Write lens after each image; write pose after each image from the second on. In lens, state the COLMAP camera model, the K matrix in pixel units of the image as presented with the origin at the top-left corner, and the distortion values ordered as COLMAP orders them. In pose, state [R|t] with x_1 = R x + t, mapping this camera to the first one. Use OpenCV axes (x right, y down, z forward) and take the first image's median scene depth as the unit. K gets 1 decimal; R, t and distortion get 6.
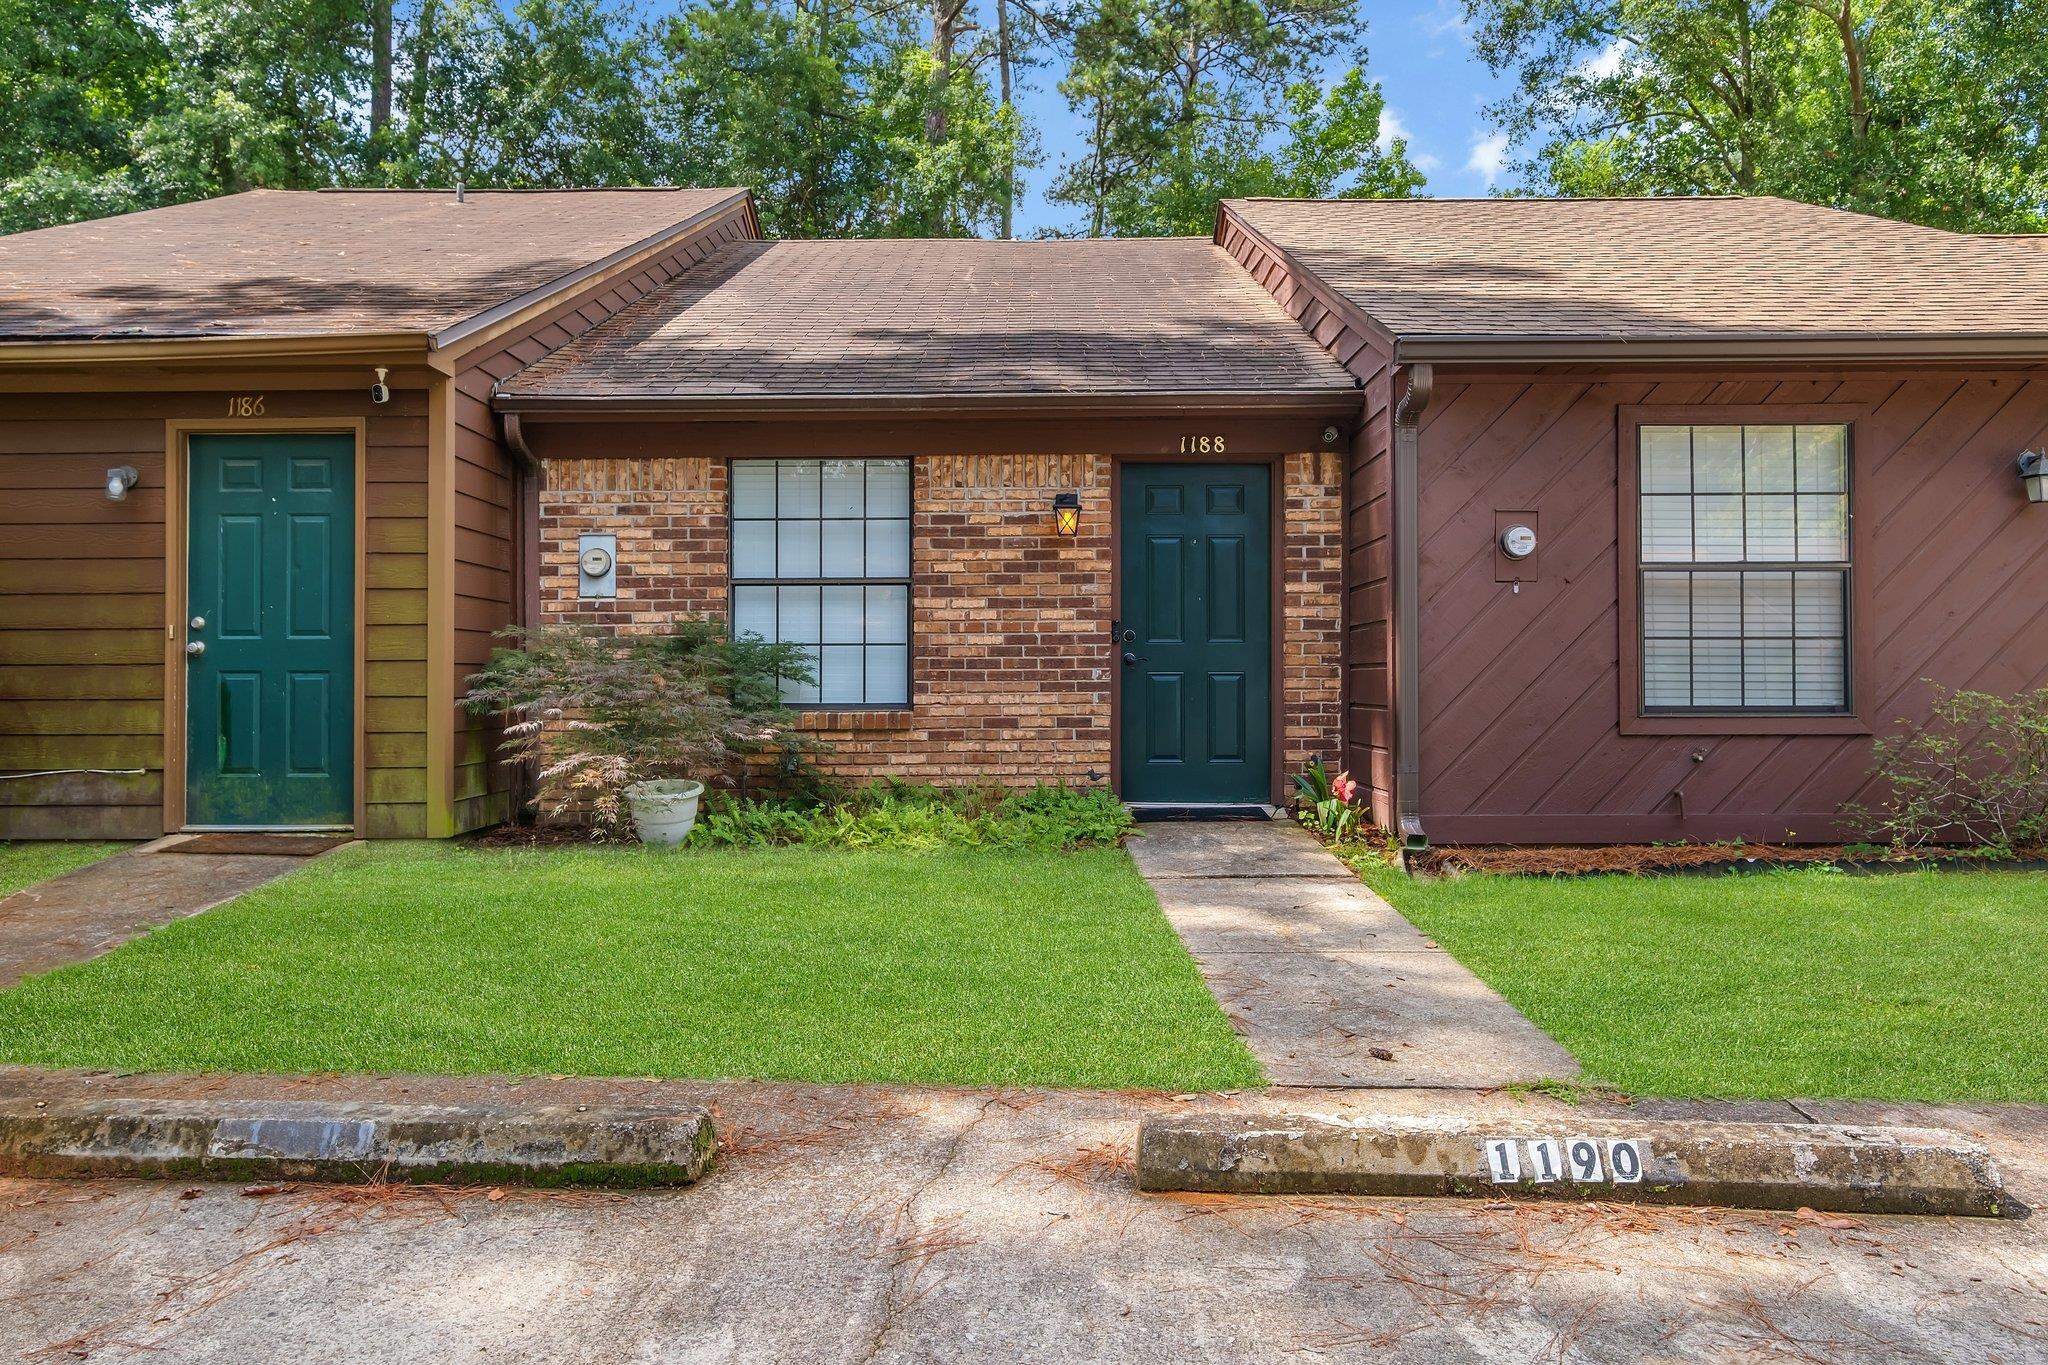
lens RADIAL K [[1296.3, 0, 1034.6], [0, 1296.3, 658.5], [0, 0, 1]] dist [-0.002009, 0.019289]
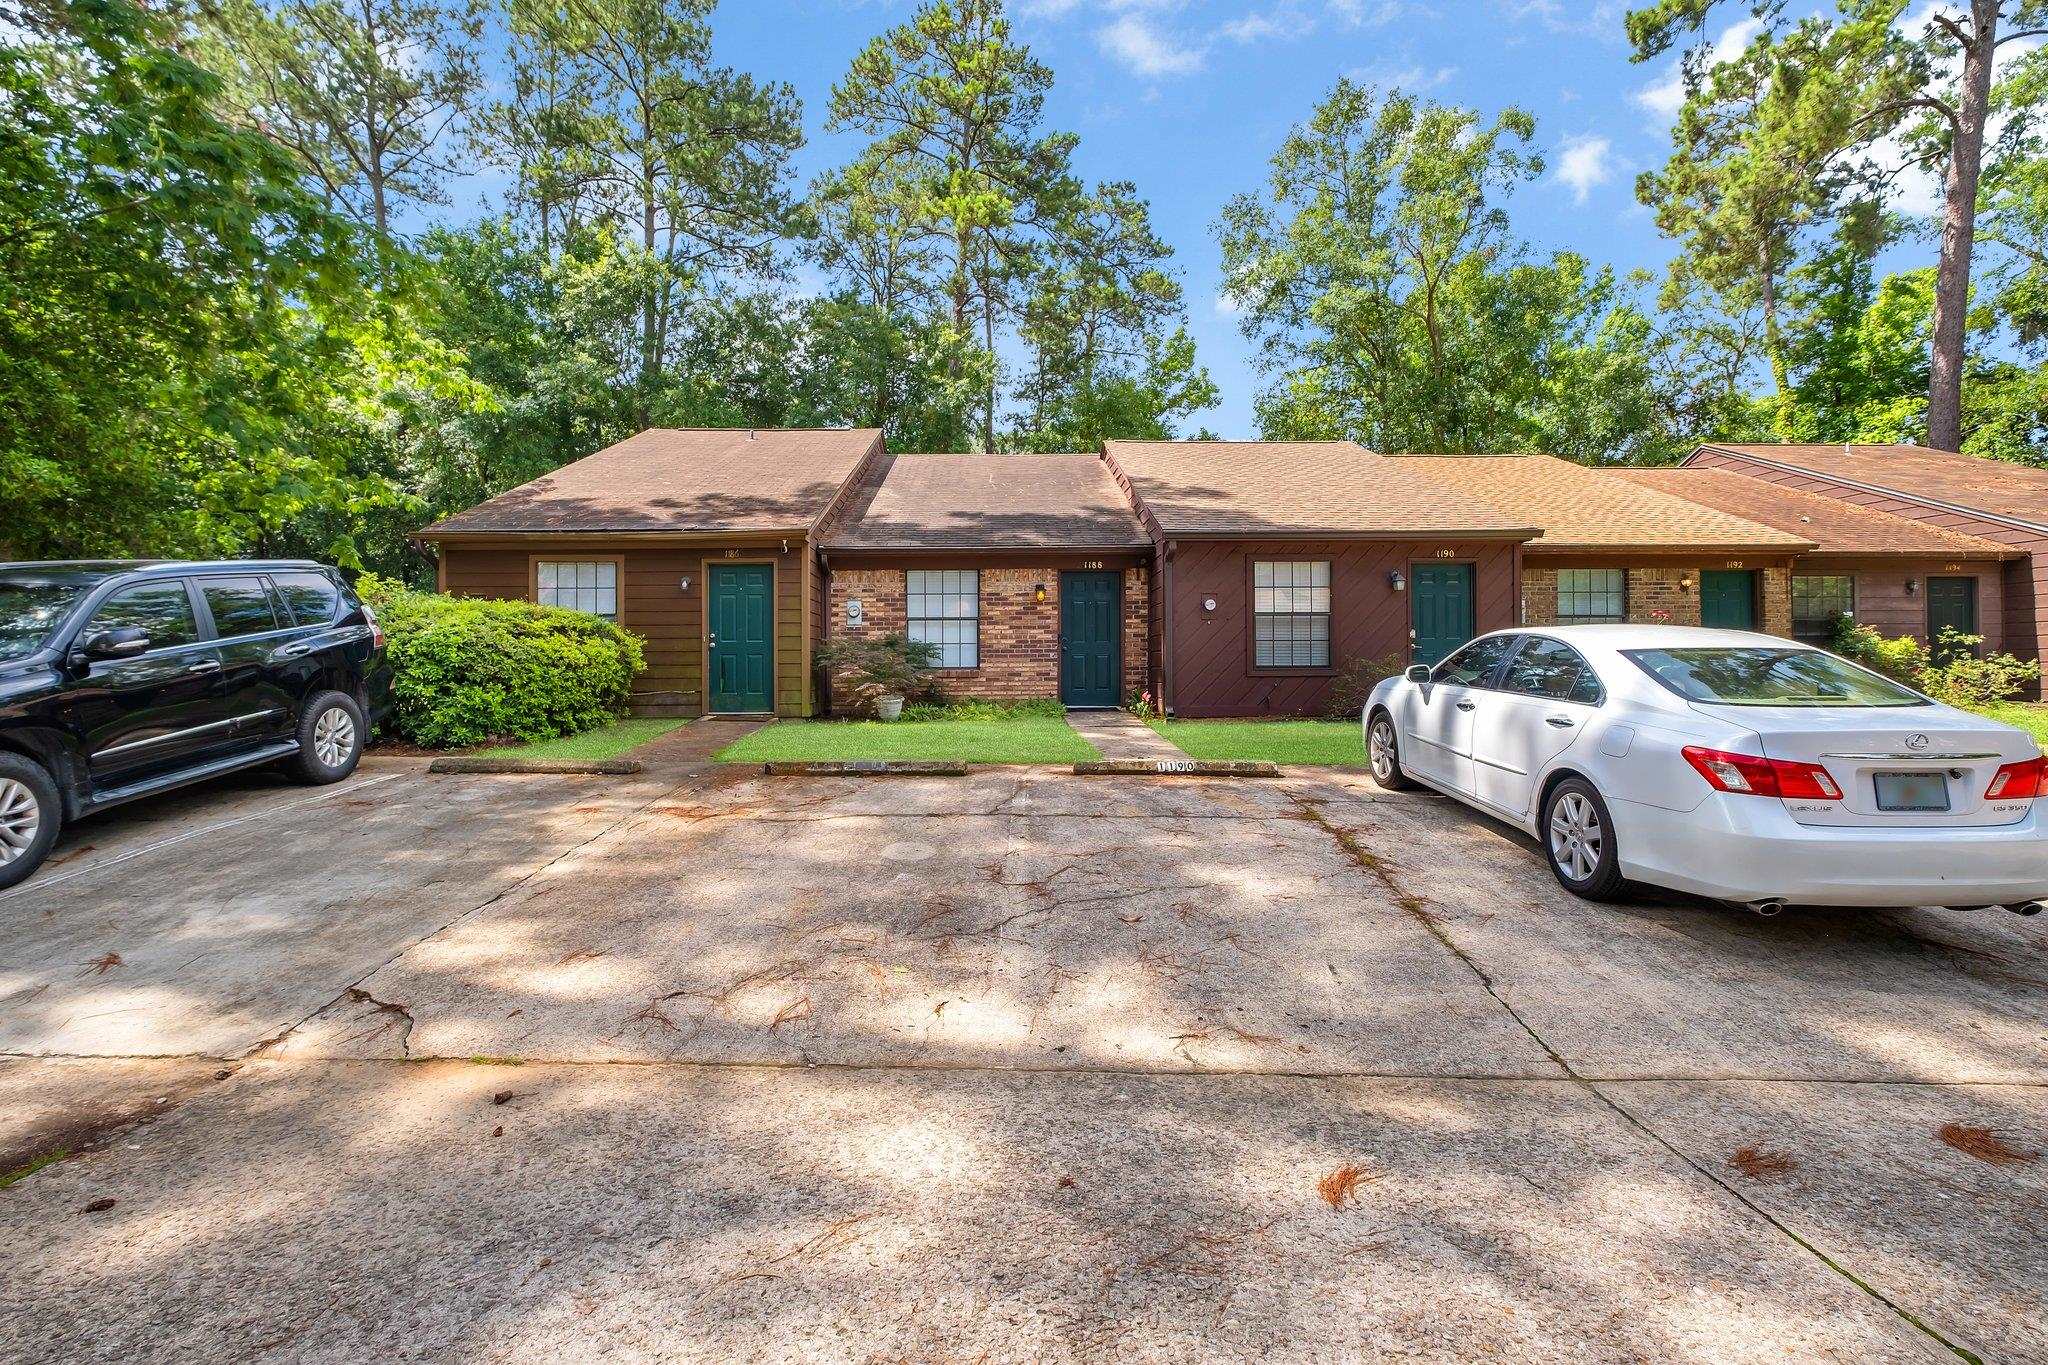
lens RADIAL K [[883.5, 0, 1017.4], [0, 883.5, 658.6], [0, 0, 1]] dist [-0.003820, -0.000429]
pose [[0.999421, -0.002155, 0.033958, -0.078732], [0.001967, 0.999983, 0.005571, 0.009150], [-0.033969, -0.005501, 0.999408, -0.729759]]
